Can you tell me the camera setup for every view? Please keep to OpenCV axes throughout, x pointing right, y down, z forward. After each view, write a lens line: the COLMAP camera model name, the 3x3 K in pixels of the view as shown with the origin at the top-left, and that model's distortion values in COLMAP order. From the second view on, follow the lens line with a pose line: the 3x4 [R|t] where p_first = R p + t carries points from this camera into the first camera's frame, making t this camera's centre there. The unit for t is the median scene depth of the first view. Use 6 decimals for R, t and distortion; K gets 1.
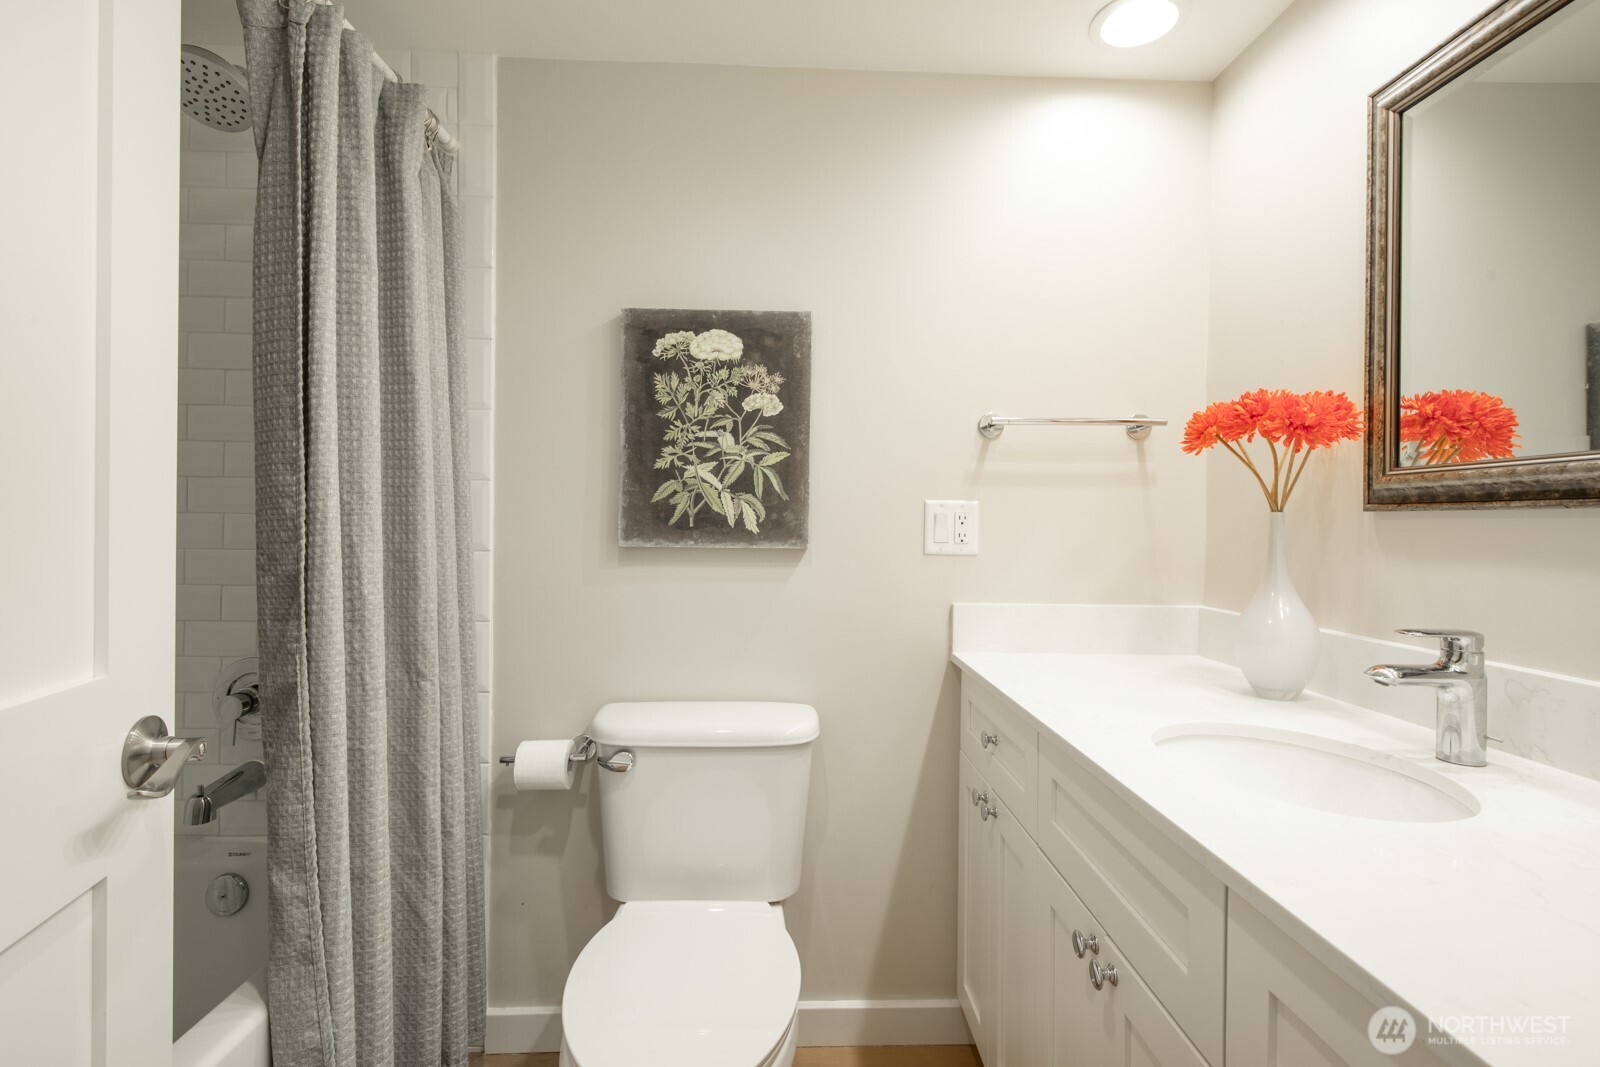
lens RADIAL K [[717.9, 0, 803.5], [0, 717.9, 523.6], [0, 0, 1]] dist [0.003002, -0.005560]
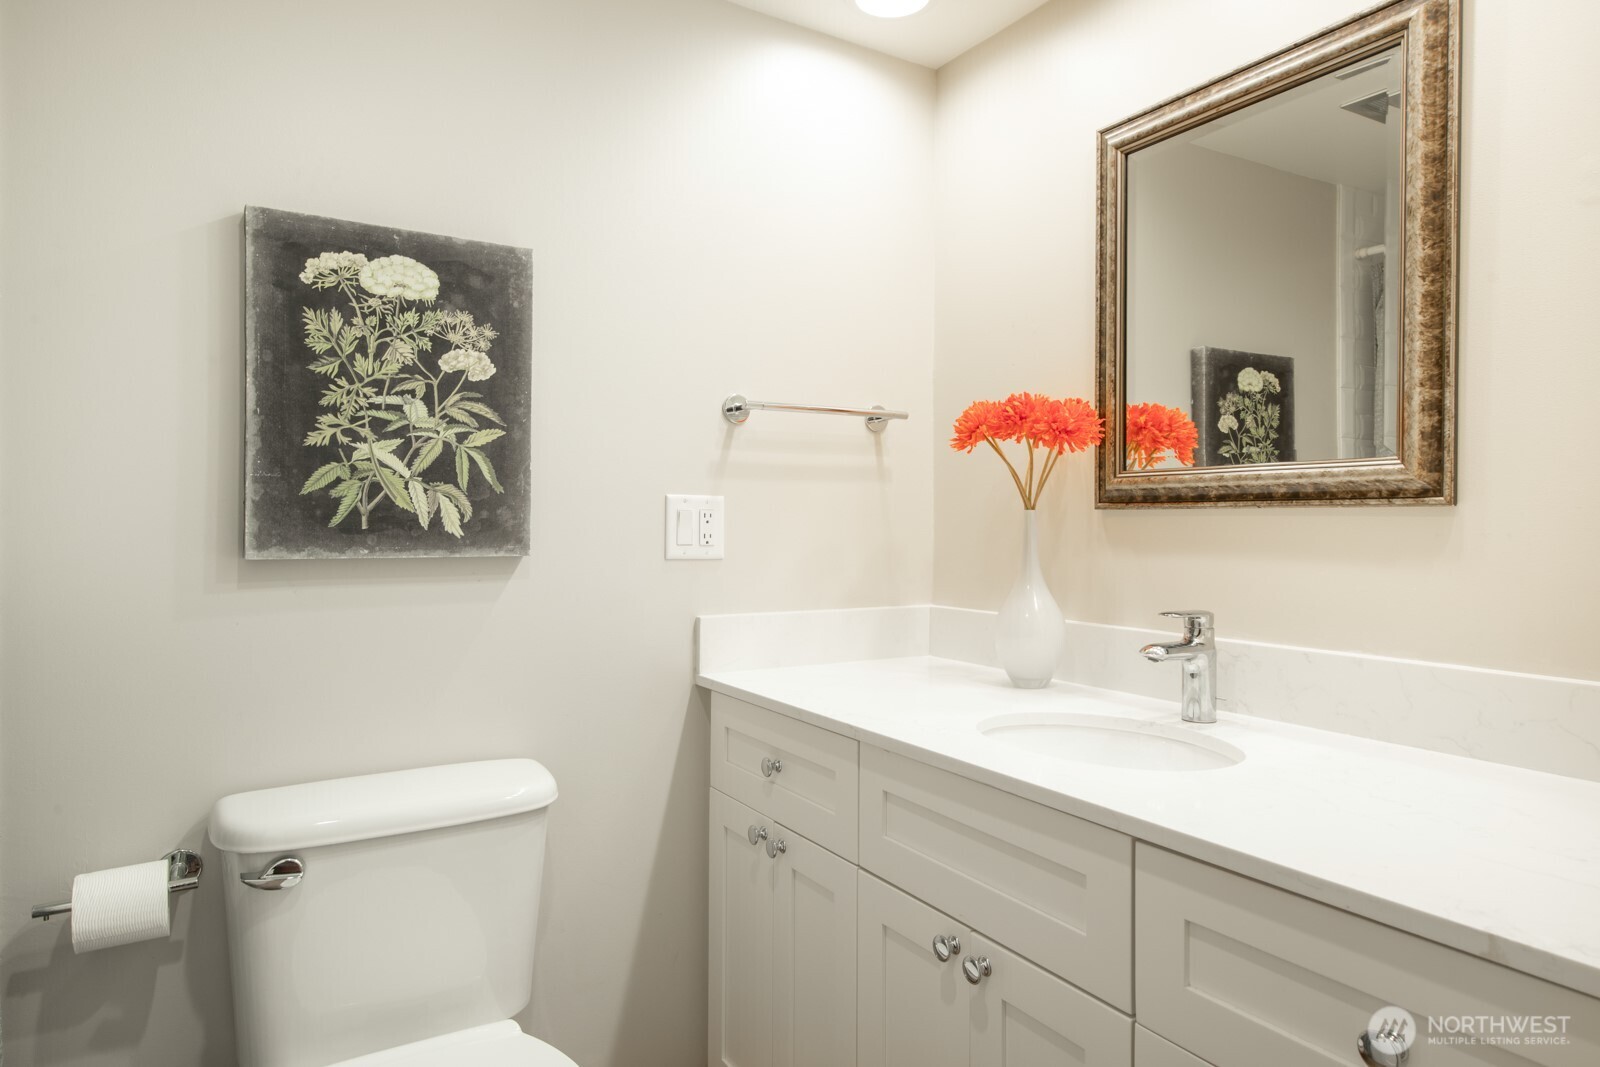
lens RADIAL K [[921.2, 0, 793.7], [0, 921.2, 521.7], [0, 0, 1]] dist [0.001527, -0.001679]
pose [[0.871682, -0.006069, 0.490035, -0.232384], [0.005227, 0.999982, 0.003087, -0.003618], [-0.490045, -0.000129, 0.871697, -0.002688]]
